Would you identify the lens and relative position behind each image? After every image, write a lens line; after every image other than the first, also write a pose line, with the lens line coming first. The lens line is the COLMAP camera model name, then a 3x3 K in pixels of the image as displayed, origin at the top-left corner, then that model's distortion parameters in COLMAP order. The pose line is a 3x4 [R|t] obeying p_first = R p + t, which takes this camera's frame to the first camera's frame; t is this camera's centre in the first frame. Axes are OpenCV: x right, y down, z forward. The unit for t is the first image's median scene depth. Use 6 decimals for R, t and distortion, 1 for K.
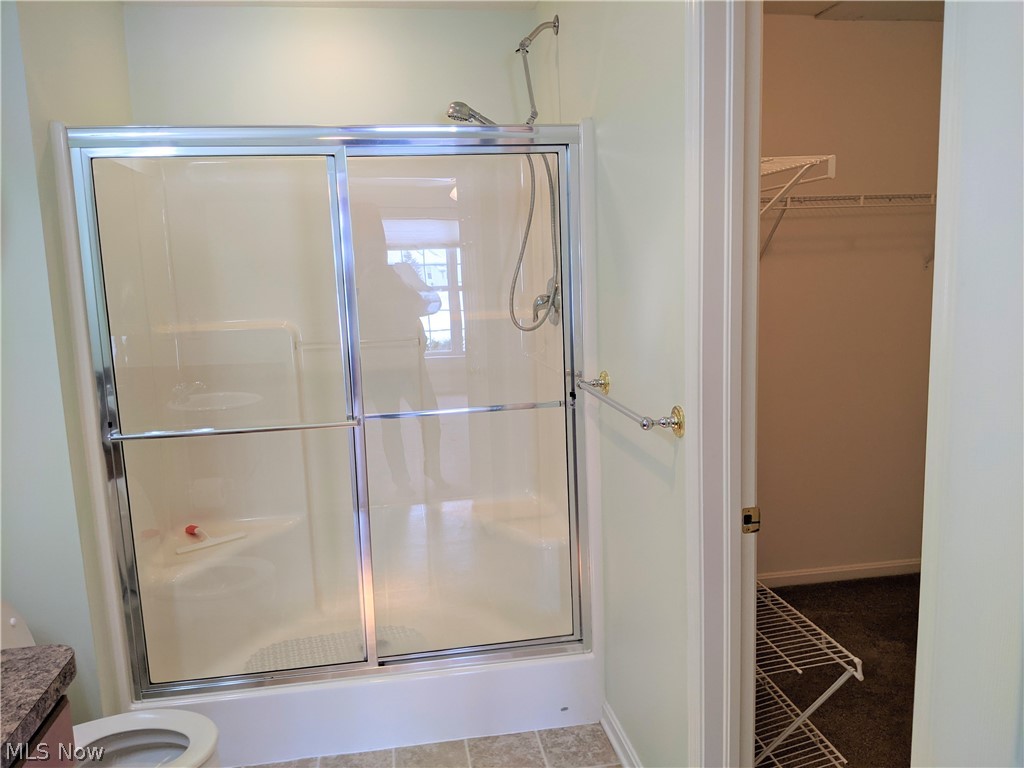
lens RADIAL K [[813.7, 0, 518.4], [0, 813.7, 377.8], [0, 0, 1]] dist [0.069437, -0.096769]
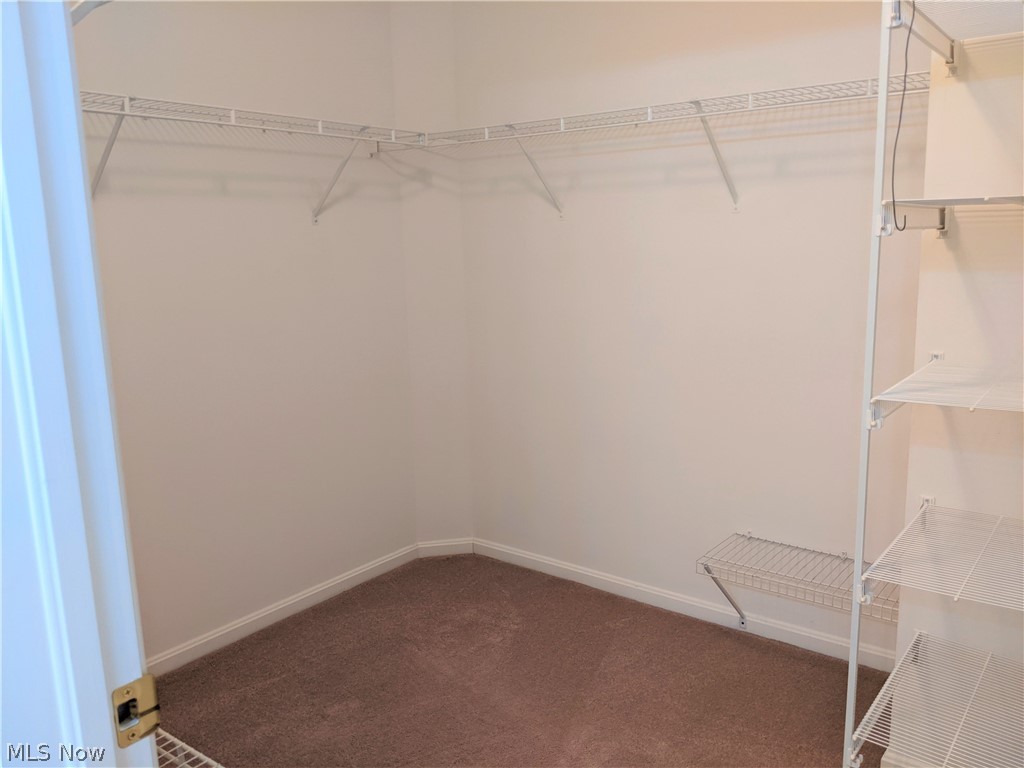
lens RADIAL K [[813.7, 0, 520.9], [0, 813.7, 381.9], [0, 0, 1]] dist [0.069437, -0.096769]
pose [[0.729090, -0.109052, 0.675674, 0.093418], [0.102262, 0.993500, 0.050001, 0.005496], [-0.676735, 0.032640, 0.735503, 0.320037]]
